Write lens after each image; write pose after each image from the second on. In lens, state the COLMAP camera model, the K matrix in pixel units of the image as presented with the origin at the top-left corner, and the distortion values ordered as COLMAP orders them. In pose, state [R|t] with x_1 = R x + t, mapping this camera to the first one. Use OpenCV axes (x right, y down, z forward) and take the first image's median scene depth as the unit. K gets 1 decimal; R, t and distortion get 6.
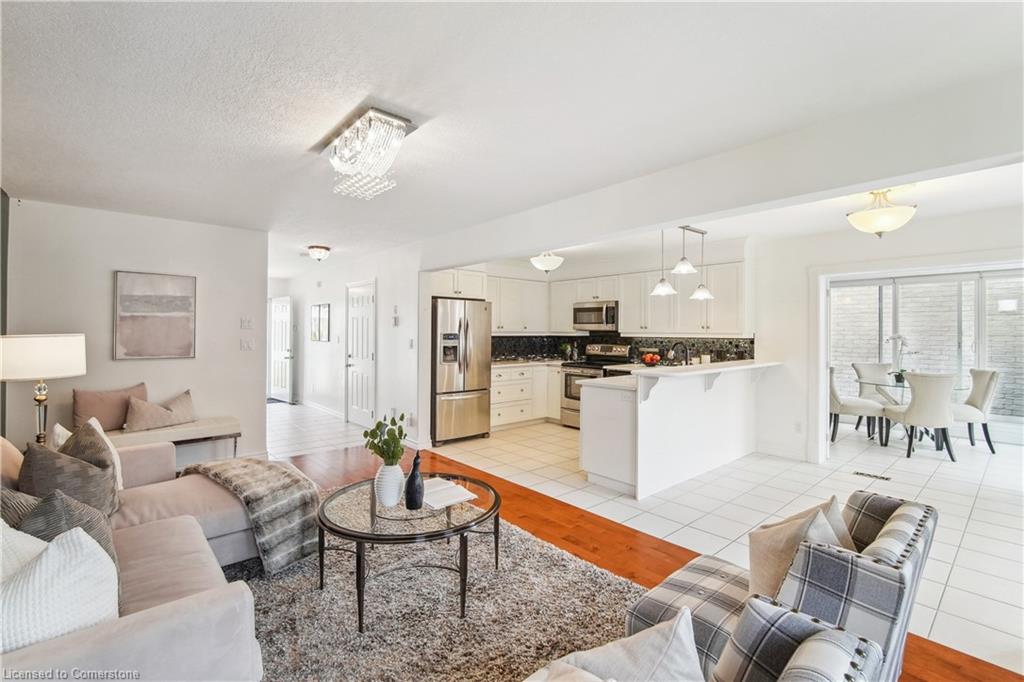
lens RADIAL K [[449.1, 0, 520.0], [0, 449.1, 335.9], [0, 0, 1]] dist [-0.015109, 0.003504]
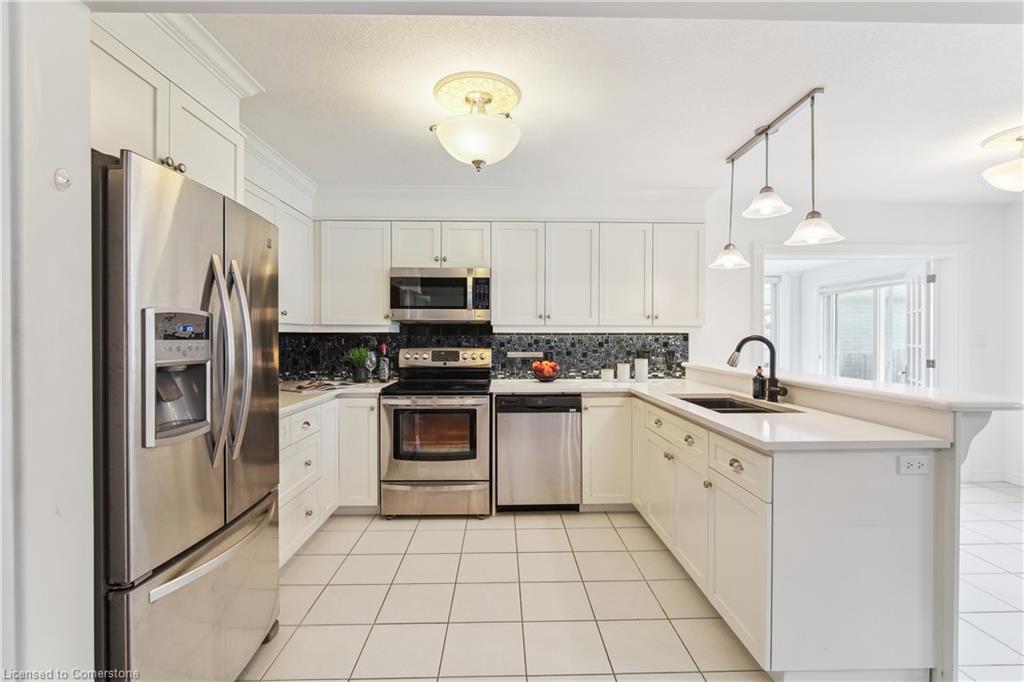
lens RADIAL K [[449.1, 0, 511.4], [0, 449.1, 341.9], [0, 0, 1]] dist [-0.015109, 0.003504]
pose [[0.644892, -0.012847, 0.764166, -0.190370], [0.010640, 0.999913, 0.007831, 0.008895], [-0.764200, 0.003081, 0.644972, 0.609742]]
